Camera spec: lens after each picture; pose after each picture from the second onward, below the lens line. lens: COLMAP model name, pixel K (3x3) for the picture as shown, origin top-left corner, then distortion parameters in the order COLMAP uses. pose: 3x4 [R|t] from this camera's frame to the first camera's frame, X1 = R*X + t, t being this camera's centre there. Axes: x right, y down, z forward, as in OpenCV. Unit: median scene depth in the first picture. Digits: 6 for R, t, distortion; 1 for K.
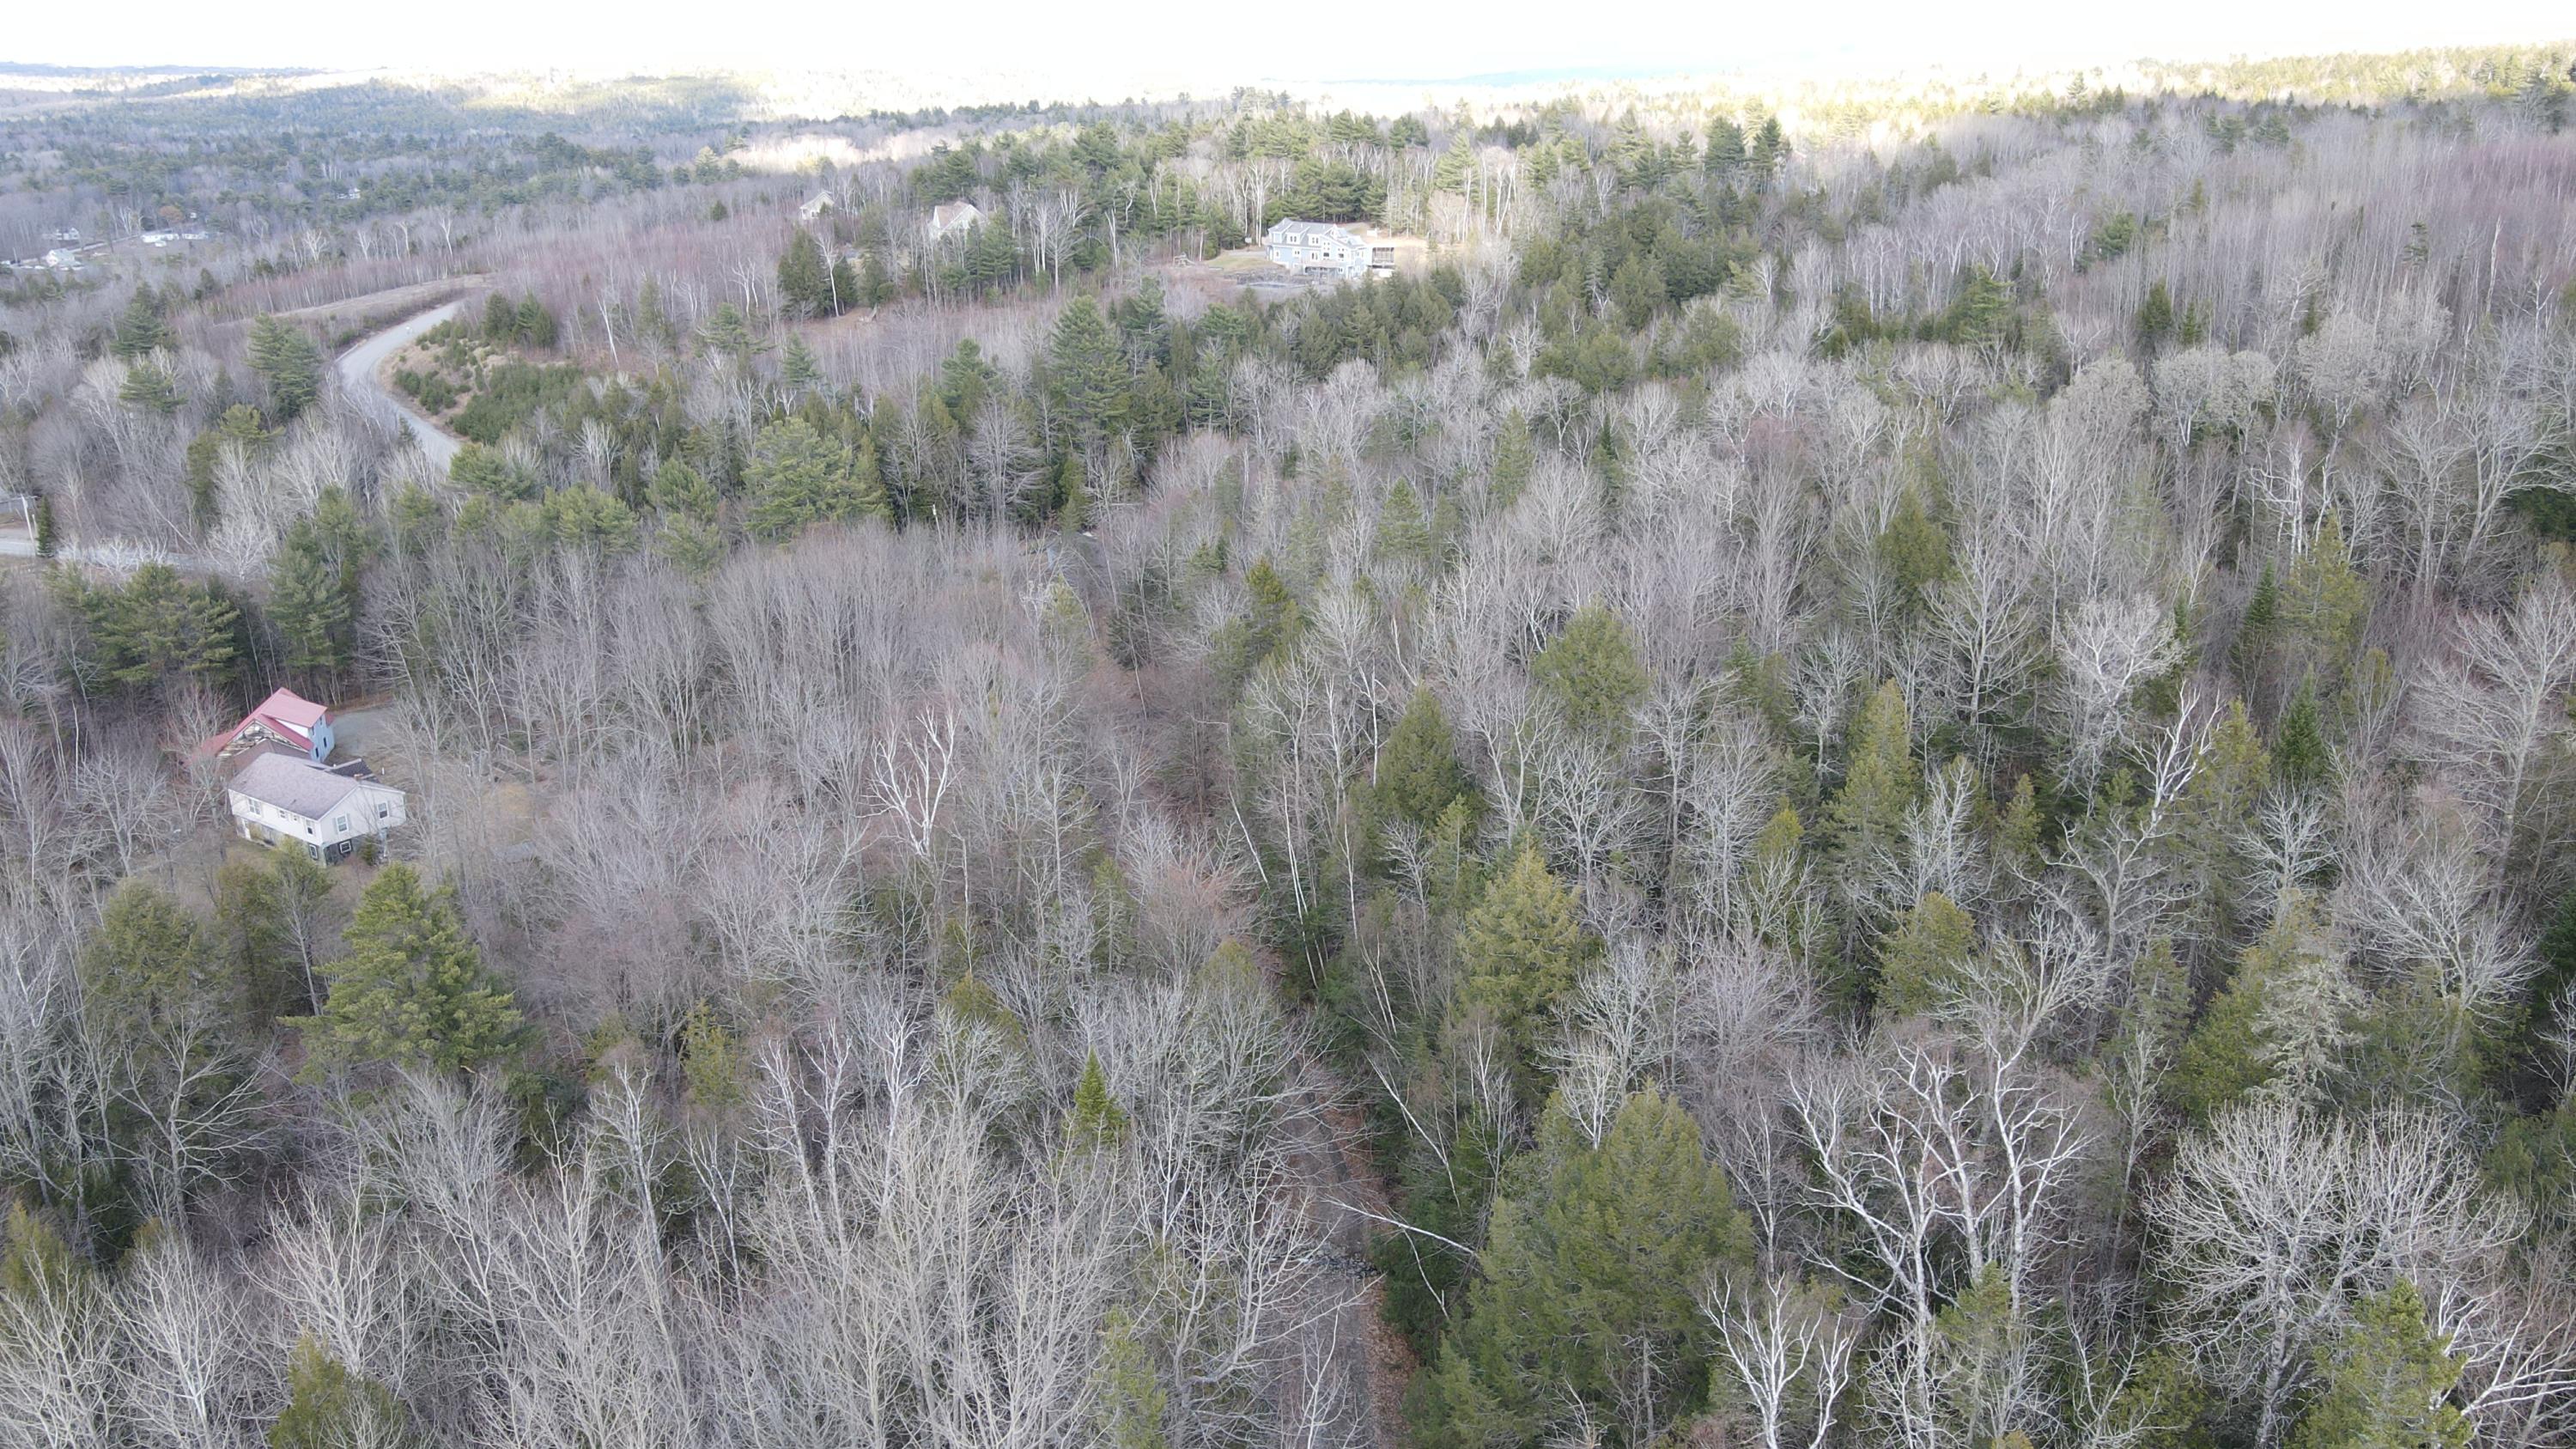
lens RADIAL K [[1913.1, 0, 1285.2], [0, 1913.1, 739.3], [0, 0, 1]] dist [-0.040189, 0.094241]
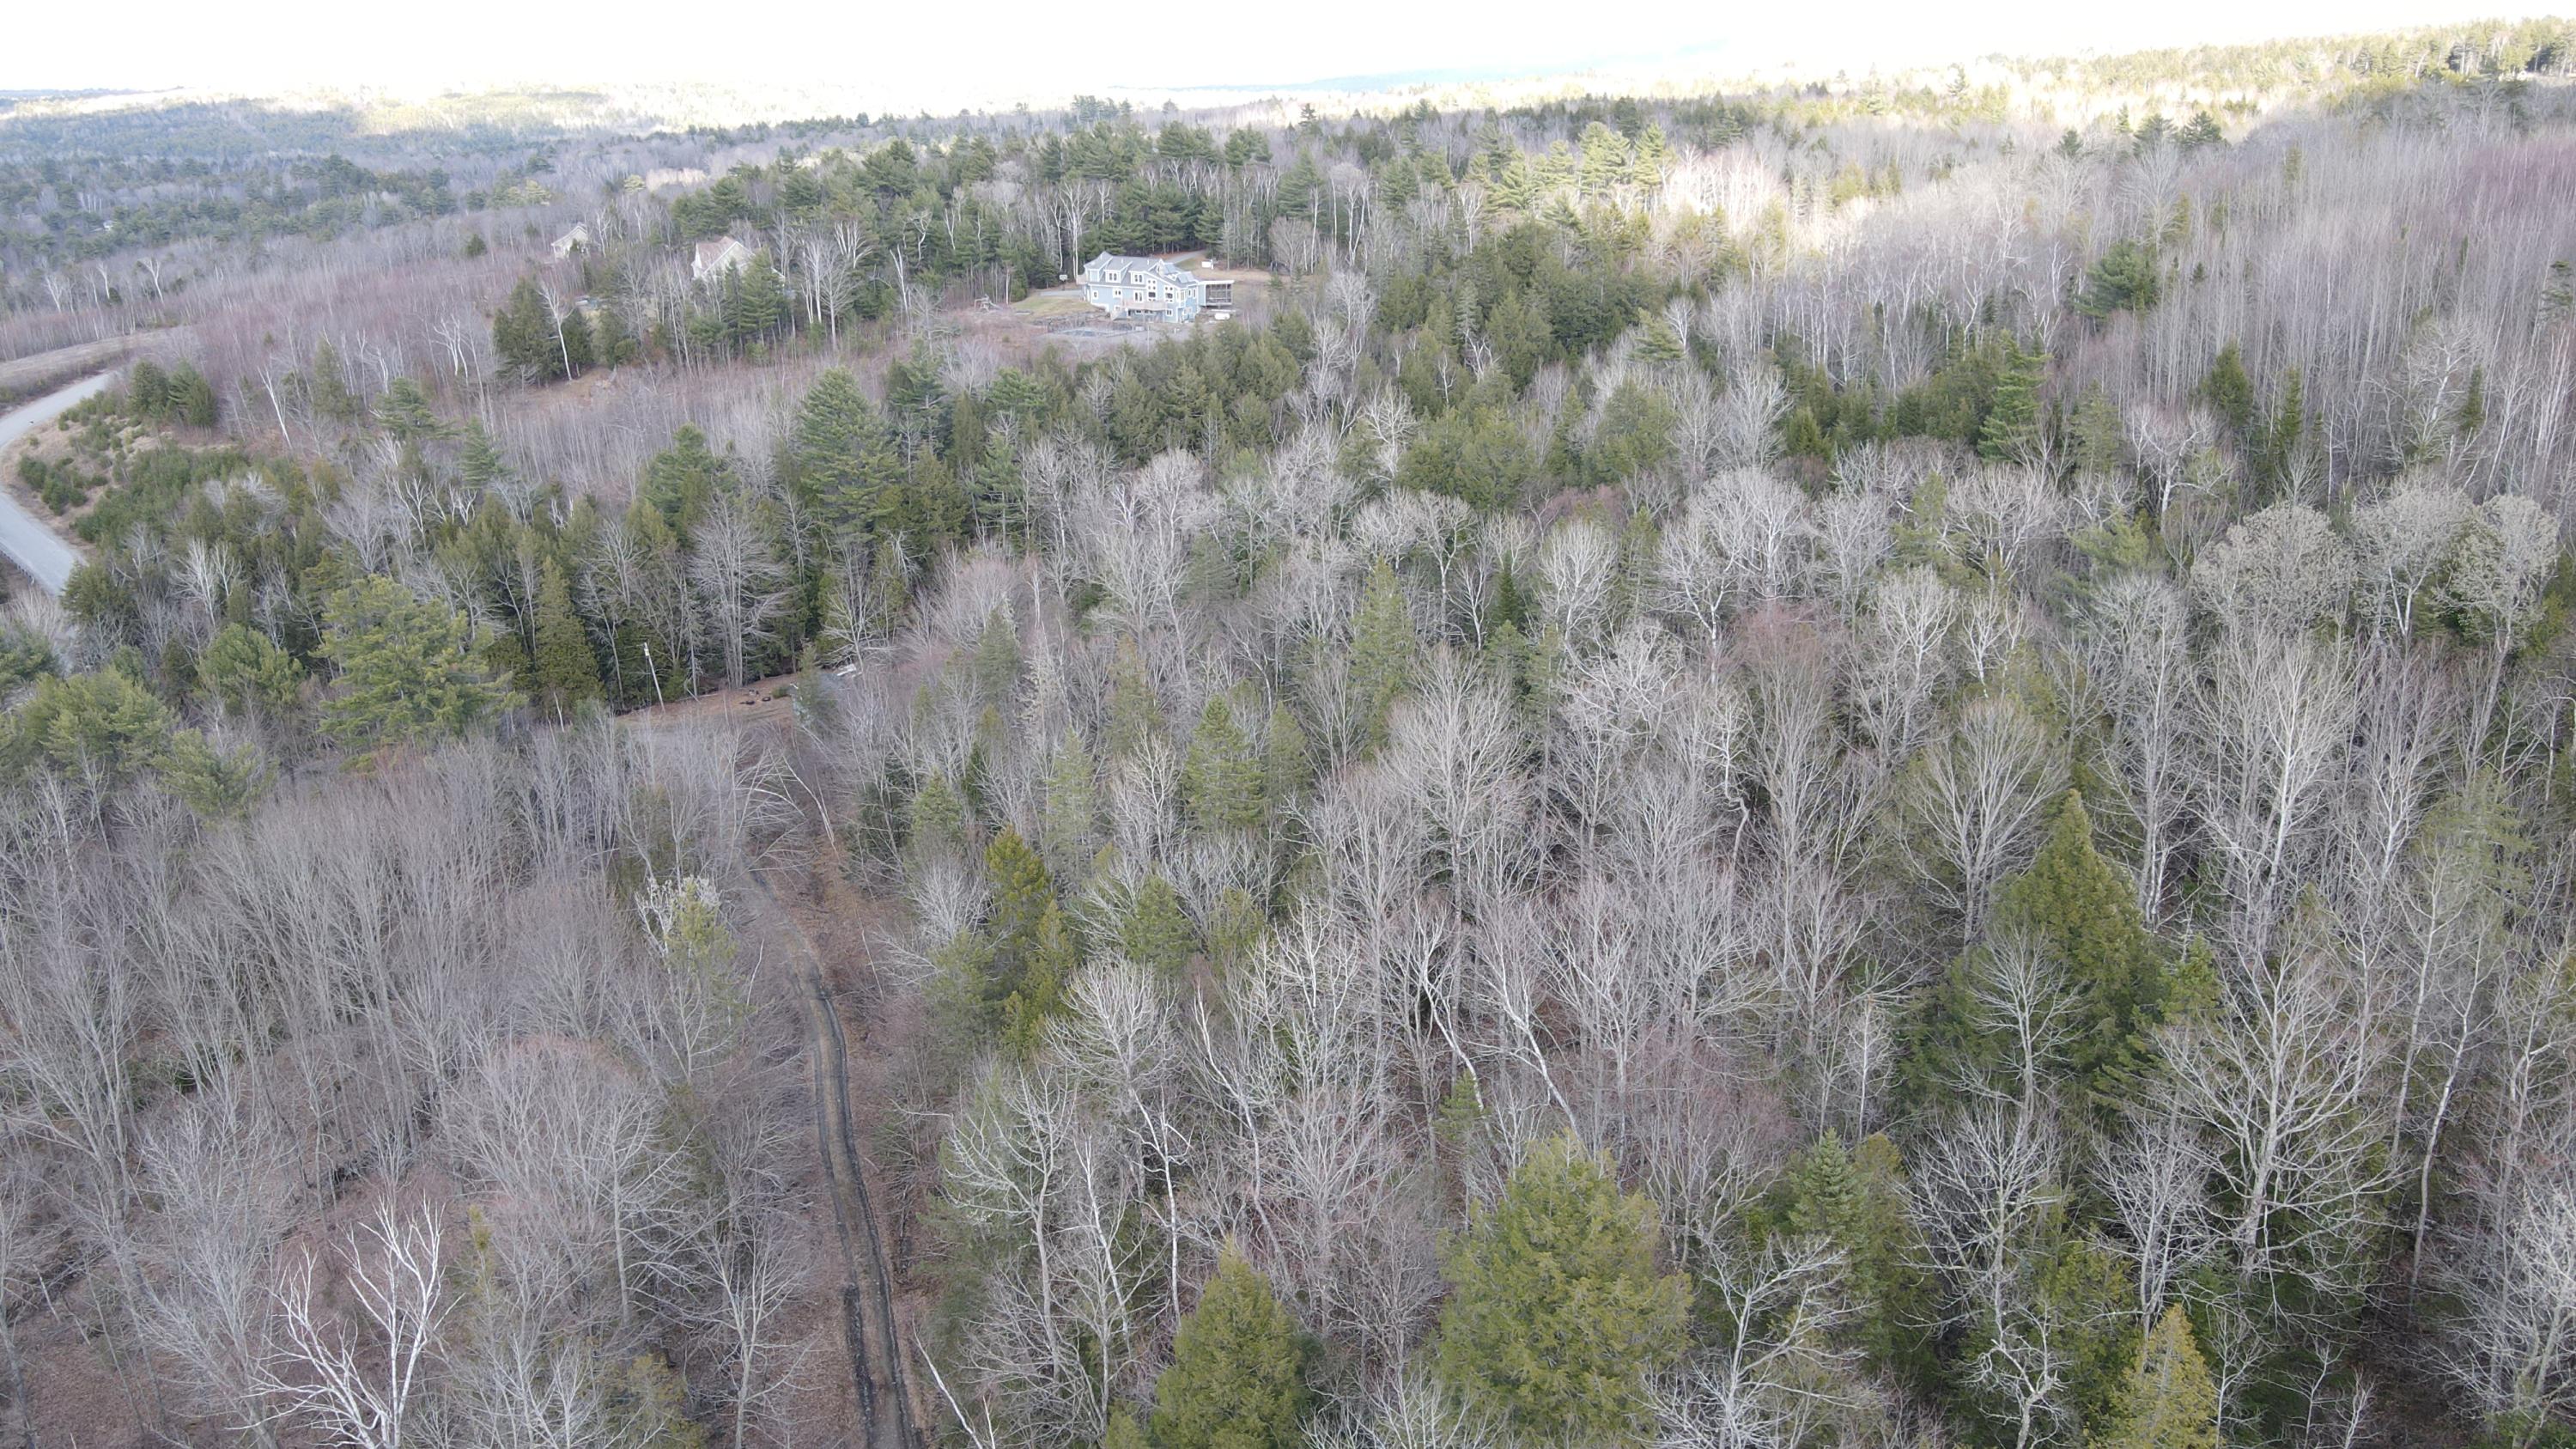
lens RADIAL K [[1903.2, 0, 1288.0], [0, 1903.2, 724.5], [0, 0, 1]] dist [0.001450, 0.017211]
pose [[0.997045, -0.038035, 0.066747, 0.031335], [0.038666, 0.999219, -0.008185, -0.091440], [-0.066383, 0.010742, 0.997736, 0.258449]]
